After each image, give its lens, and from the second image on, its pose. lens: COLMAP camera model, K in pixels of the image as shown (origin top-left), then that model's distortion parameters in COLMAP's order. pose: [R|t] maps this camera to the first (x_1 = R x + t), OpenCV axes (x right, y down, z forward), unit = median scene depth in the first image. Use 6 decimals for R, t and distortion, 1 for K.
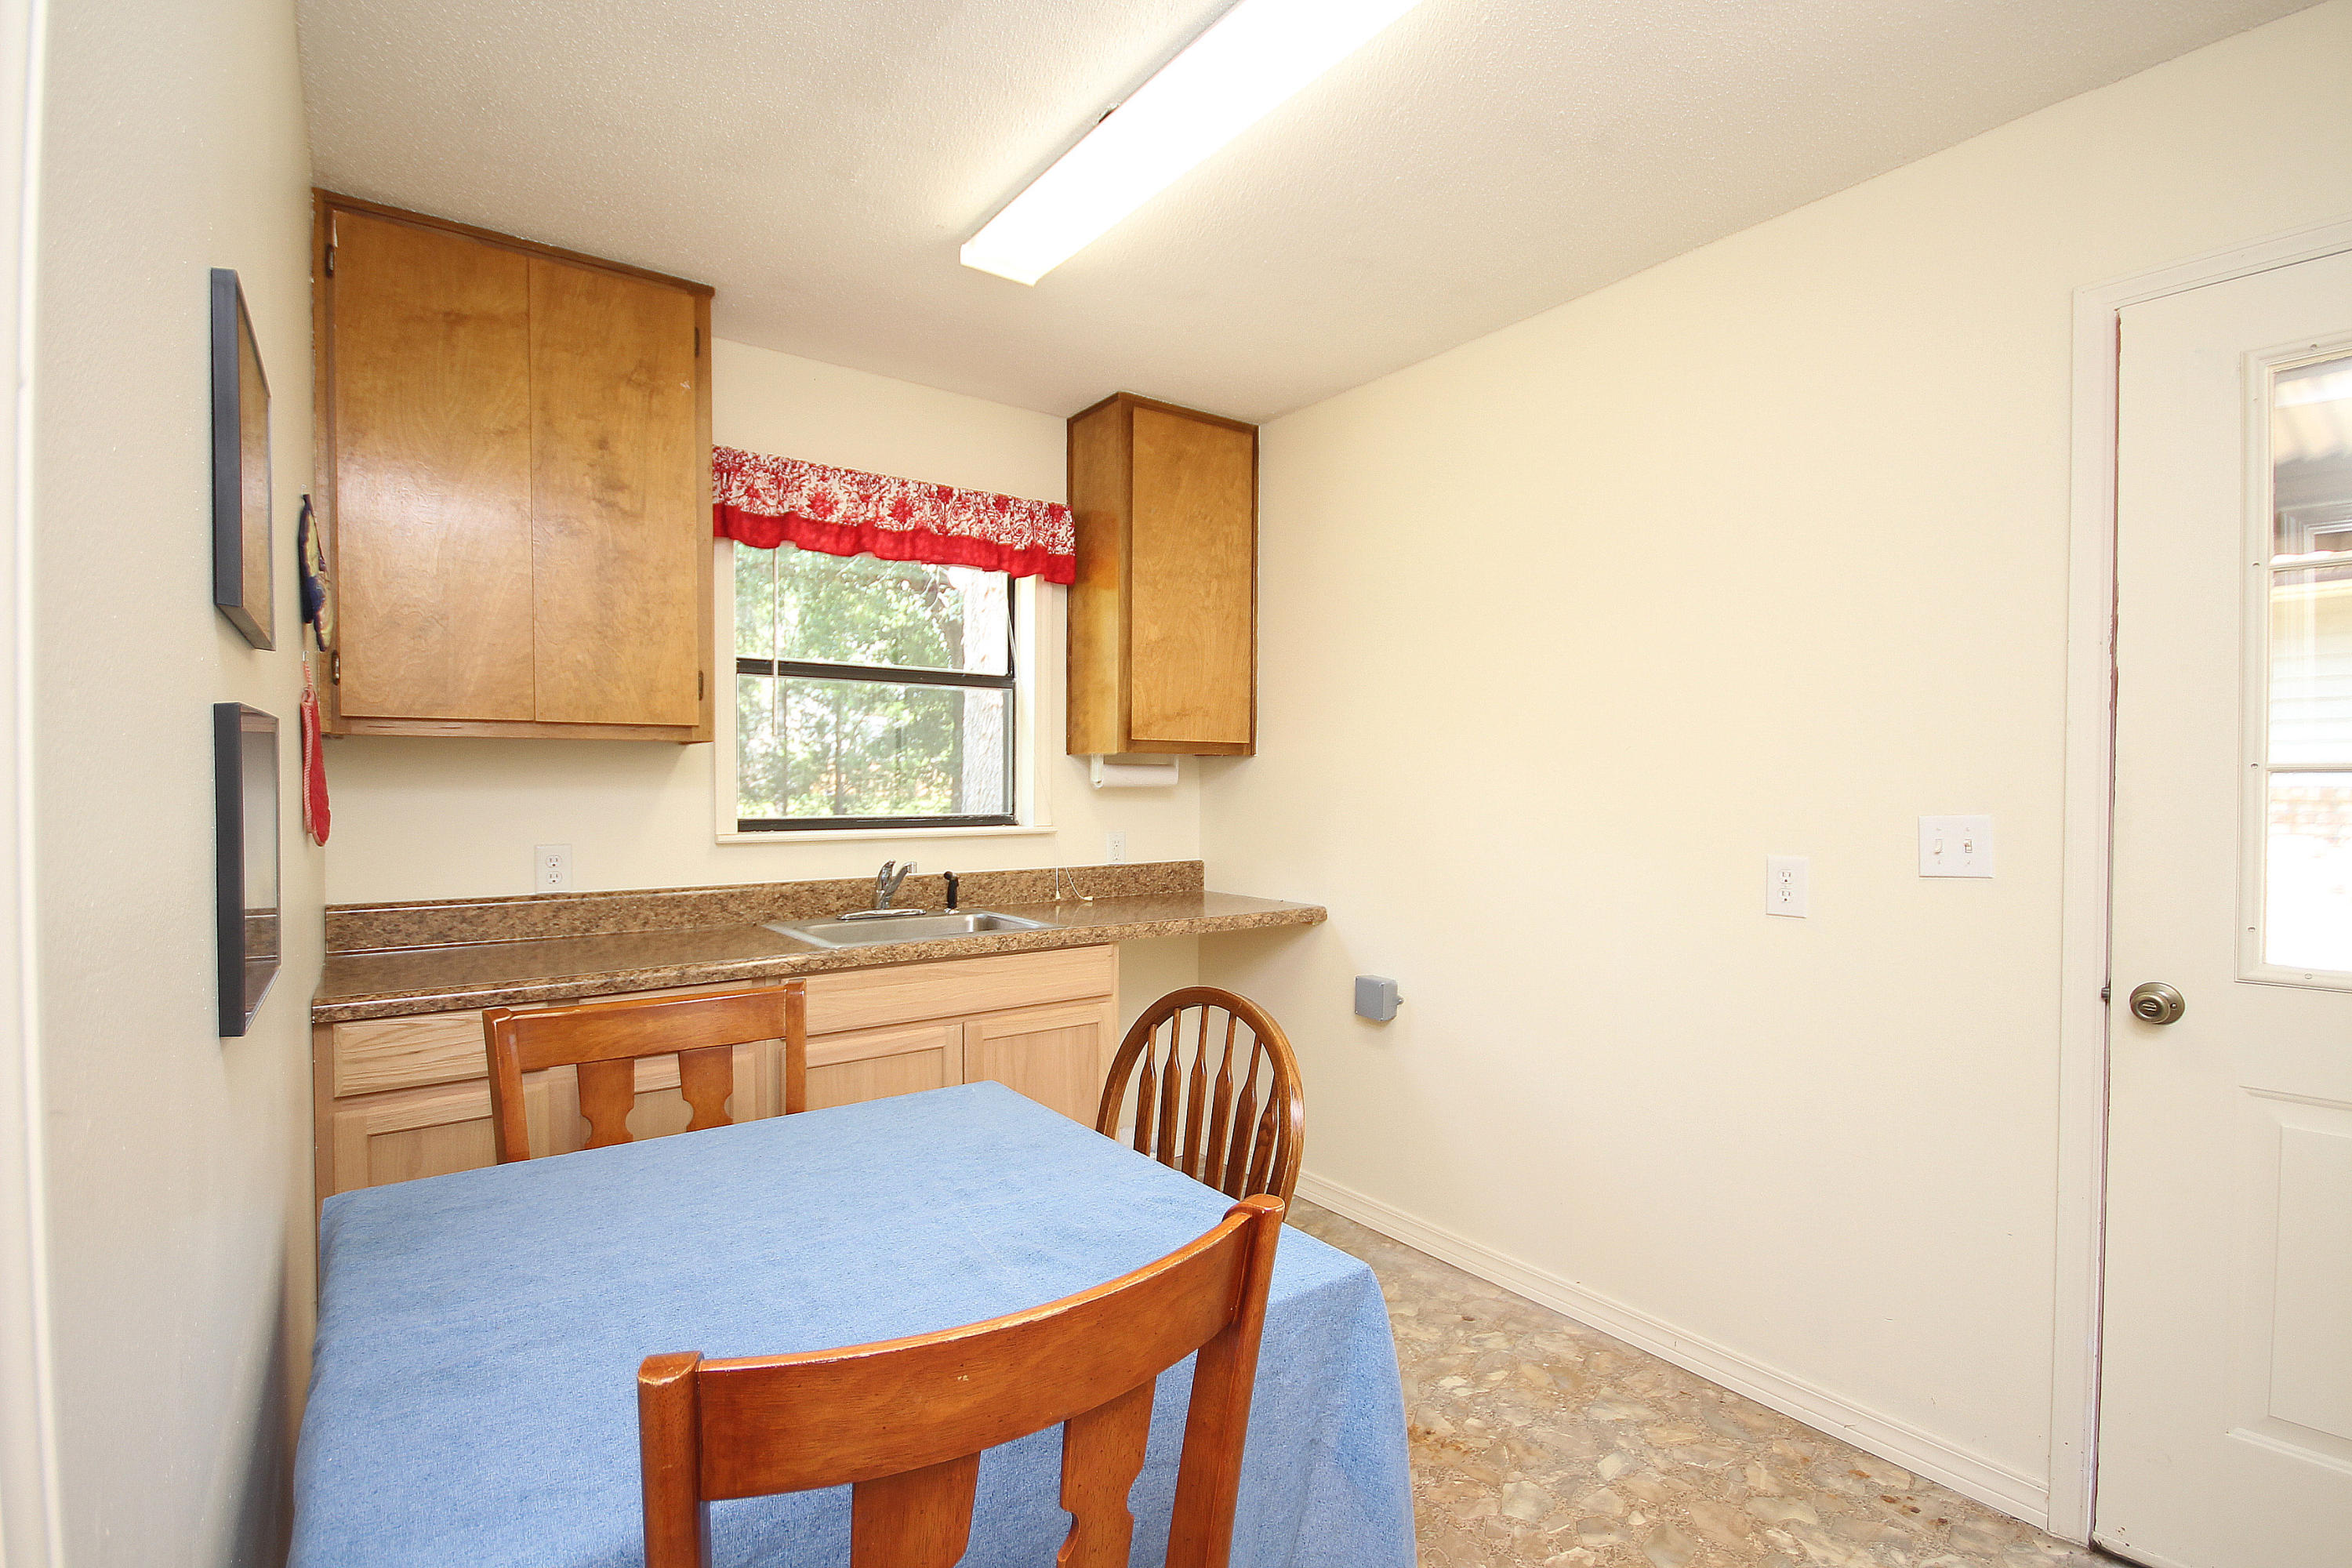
lens RADIAL K [[1090.3, 0, 1172.5], [0, 1090.3, 804.8], [0, 0, 1]] dist [-0.003282, -0.000606]
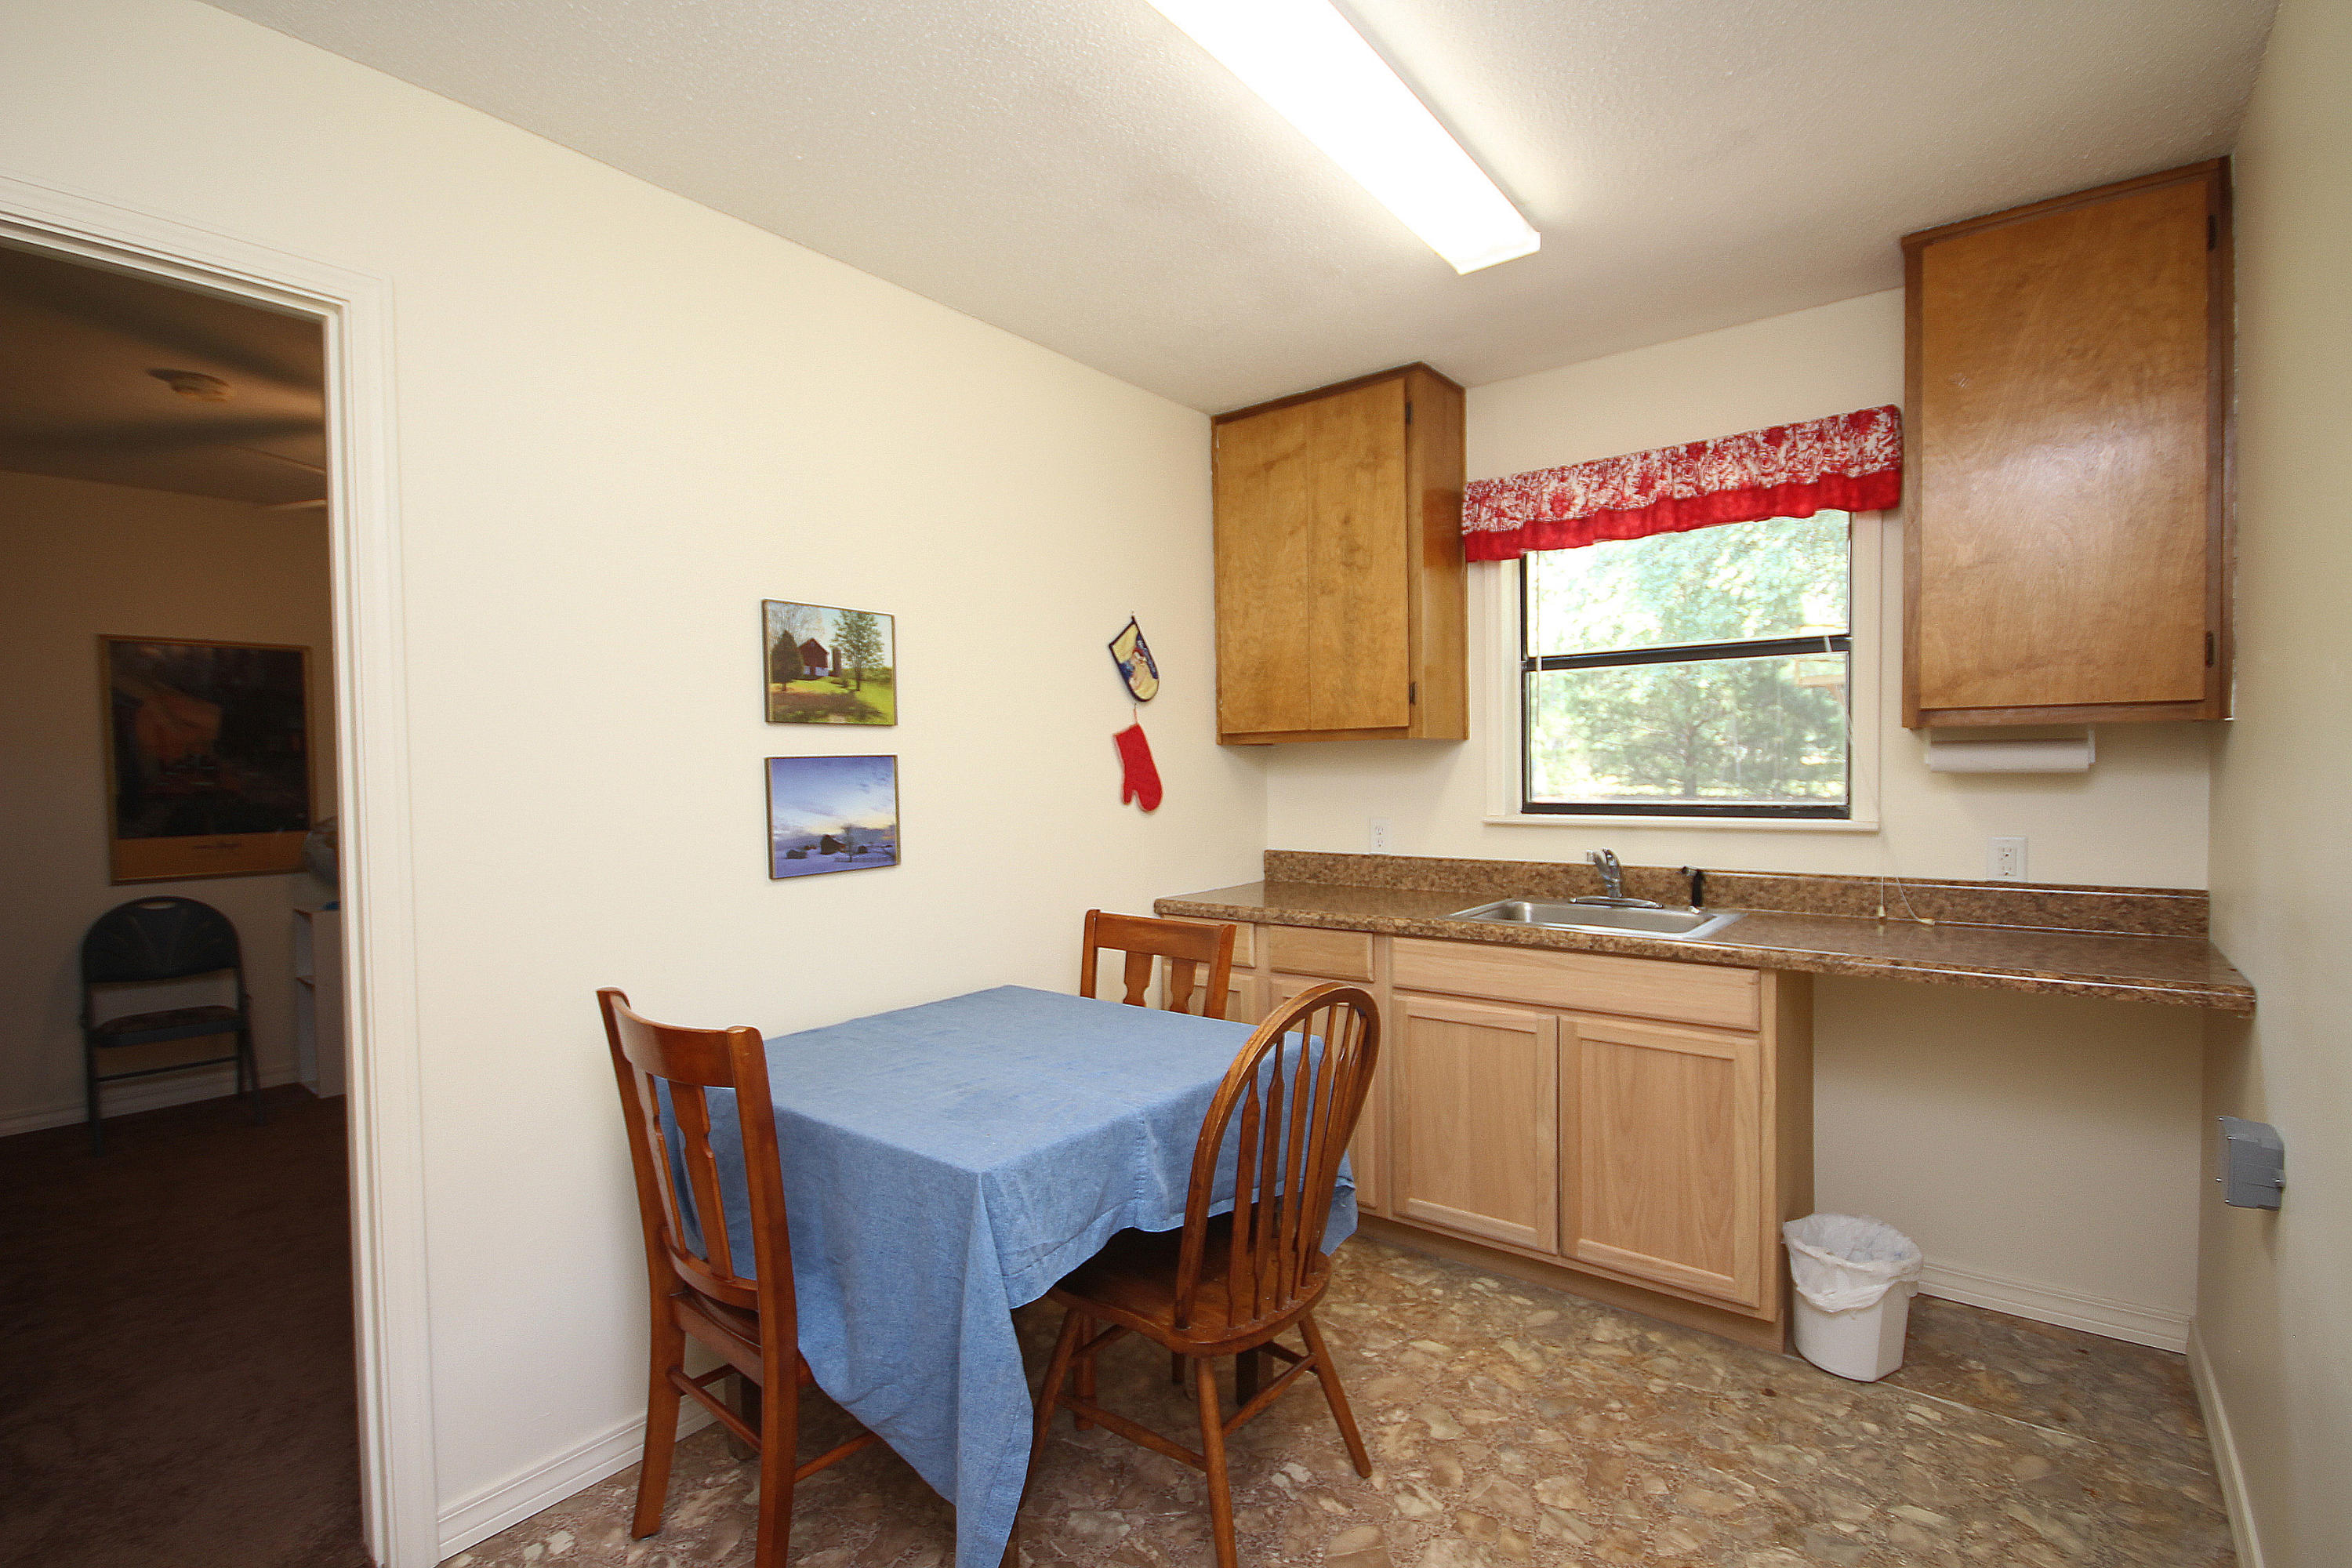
lens RADIAL K [[1090.3, 0, 1172.5], [0, 1090.3, 804.8], [0, 0, 1]] dist [-0.003282, -0.000606]
pose [[0.262680, 0.029049, -0.964446, 0.586026], [-0.003921, 0.999571, 0.029039, -0.015689], [0.964875, -0.003846, 0.262681, 0.355293]]
